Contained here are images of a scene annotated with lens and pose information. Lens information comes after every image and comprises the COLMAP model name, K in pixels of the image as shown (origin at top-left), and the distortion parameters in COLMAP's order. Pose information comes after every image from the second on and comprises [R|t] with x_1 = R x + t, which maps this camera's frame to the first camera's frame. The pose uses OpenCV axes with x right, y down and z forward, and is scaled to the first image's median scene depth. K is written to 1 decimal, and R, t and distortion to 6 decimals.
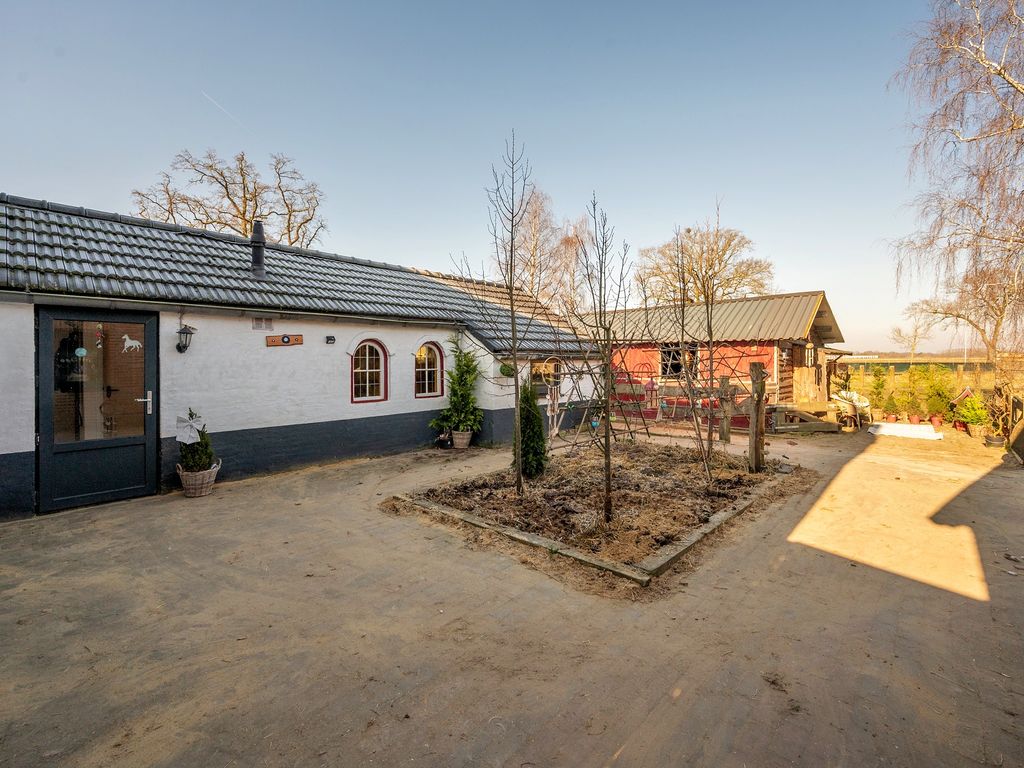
lens RADIAL K [[457.1, 0, 512.0], [0, 457.1, 384.0], [0, 0, 1]] dist [-0.001145, -0.000054]
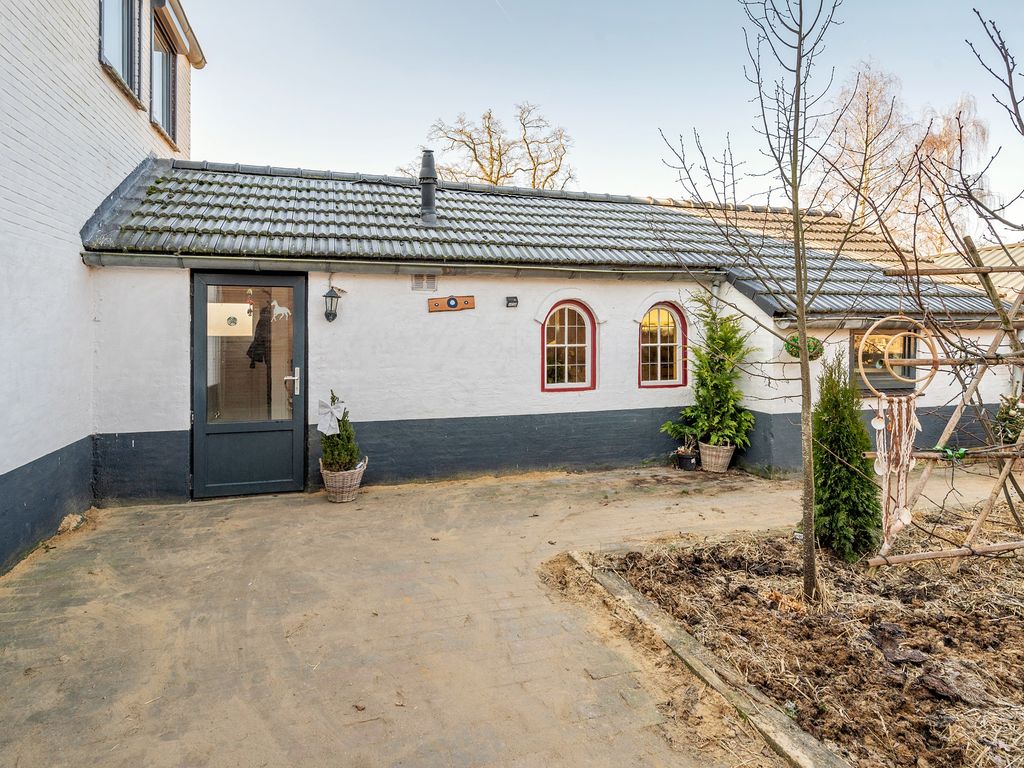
lens RADIAL K [[549.0, 0, 489.5], [0, 549.0, 345.5], [0, 0, 1]] dist [0.000590, 0.000366]
pose [[0.850661, 0.011742, -0.525583, 0.027276], [-0.025888, 0.999473, -0.019570, -0.011739], [0.525076, 0.030254, 0.850517, 0.278013]]
